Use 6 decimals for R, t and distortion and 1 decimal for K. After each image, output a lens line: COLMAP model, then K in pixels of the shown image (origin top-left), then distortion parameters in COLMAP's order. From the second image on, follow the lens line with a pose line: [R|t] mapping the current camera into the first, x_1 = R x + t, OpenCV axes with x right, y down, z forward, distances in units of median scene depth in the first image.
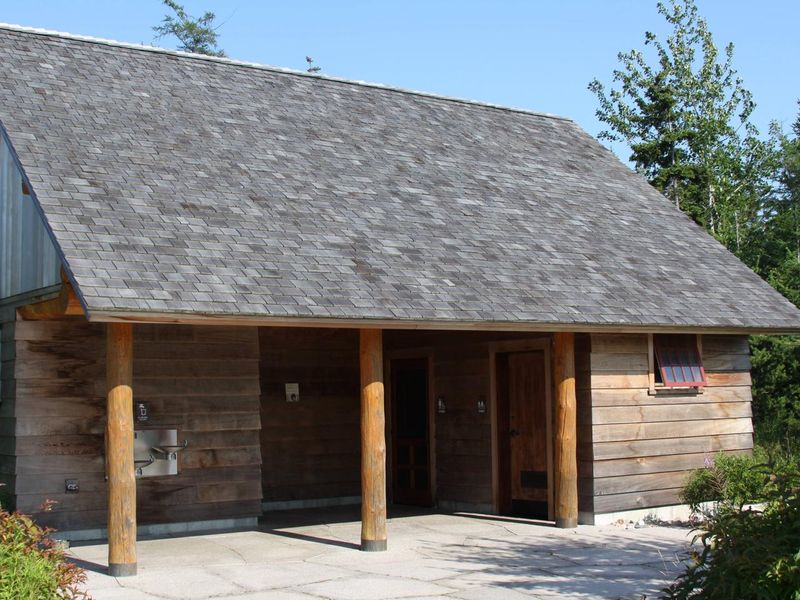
lens RADIAL K [[1148.6, 0, 399.3], [0, 1148.6, 299.9], [0, 0, 1]] dist [-0.196402, 0.000000]
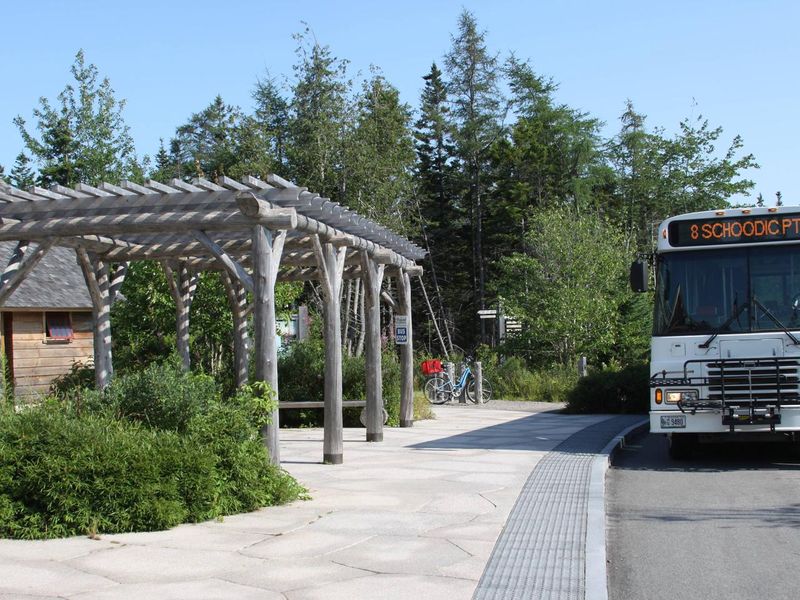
lens RADIAL K [[1148.6, 0, 400.3], [0, 1148.6, 299.5], [0, 0, 1]] dist [-0.196402, 0.000000]
pose [[0.878407, -0.001379, 0.477911, -0.153976], [-0.016157, 0.999339, 0.032581, -0.060592], [-0.477640, -0.036341, 0.877804, -0.926776]]
